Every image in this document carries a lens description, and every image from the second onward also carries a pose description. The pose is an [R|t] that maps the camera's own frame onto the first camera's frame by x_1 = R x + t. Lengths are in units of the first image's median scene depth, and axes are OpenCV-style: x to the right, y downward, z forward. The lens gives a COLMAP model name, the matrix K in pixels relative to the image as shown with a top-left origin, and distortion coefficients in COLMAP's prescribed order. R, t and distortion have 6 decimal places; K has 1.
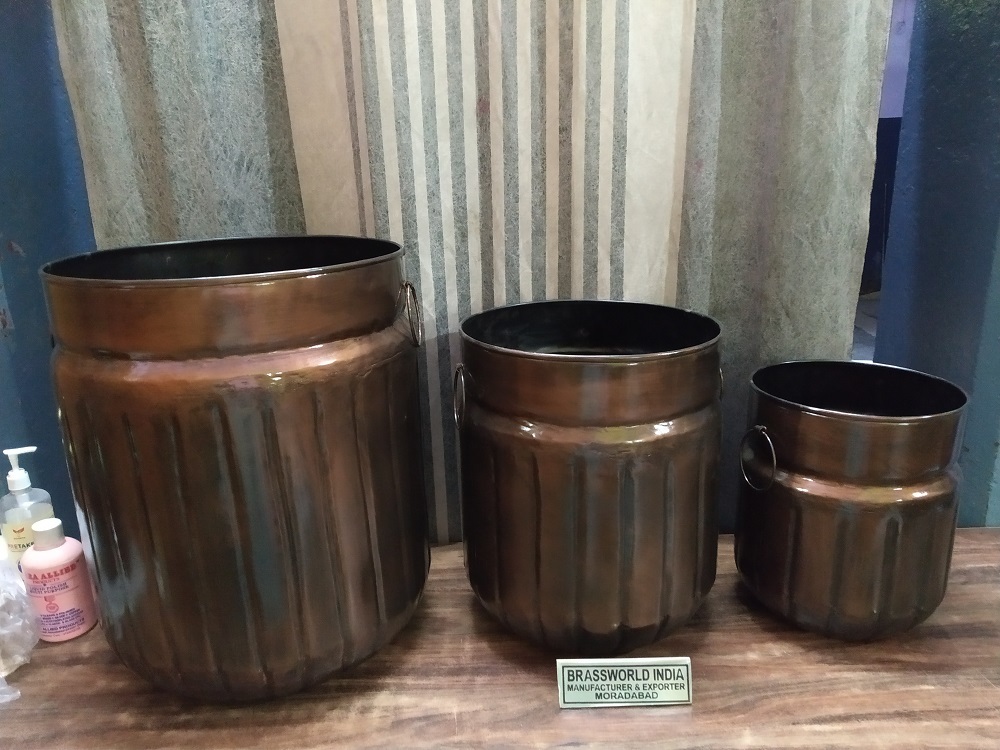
lens RADIAL K [[823.4, 0, 480.9], [0, 823.4, 384.5], [0, 0, 1]] dist [-0.000751, -0.029200]
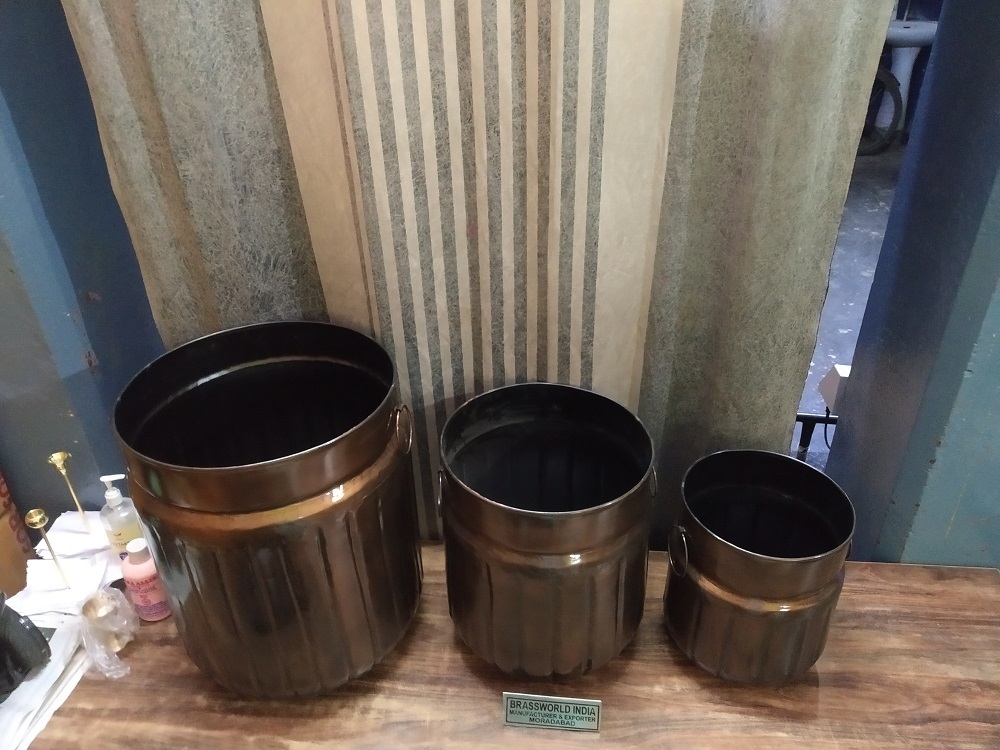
lens RADIAL K [[823.4, 0, 472.3], [0, 823.4, 375.2], [0, 0, 1]] dist [-0.000751, -0.029200]
pose [[0.993871, 0.051752, -0.097683, 0.148118], [-0.022863, 0.960773, 0.276394, -0.547626], [0.108155, -0.272466, 0.956067, -0.164634]]
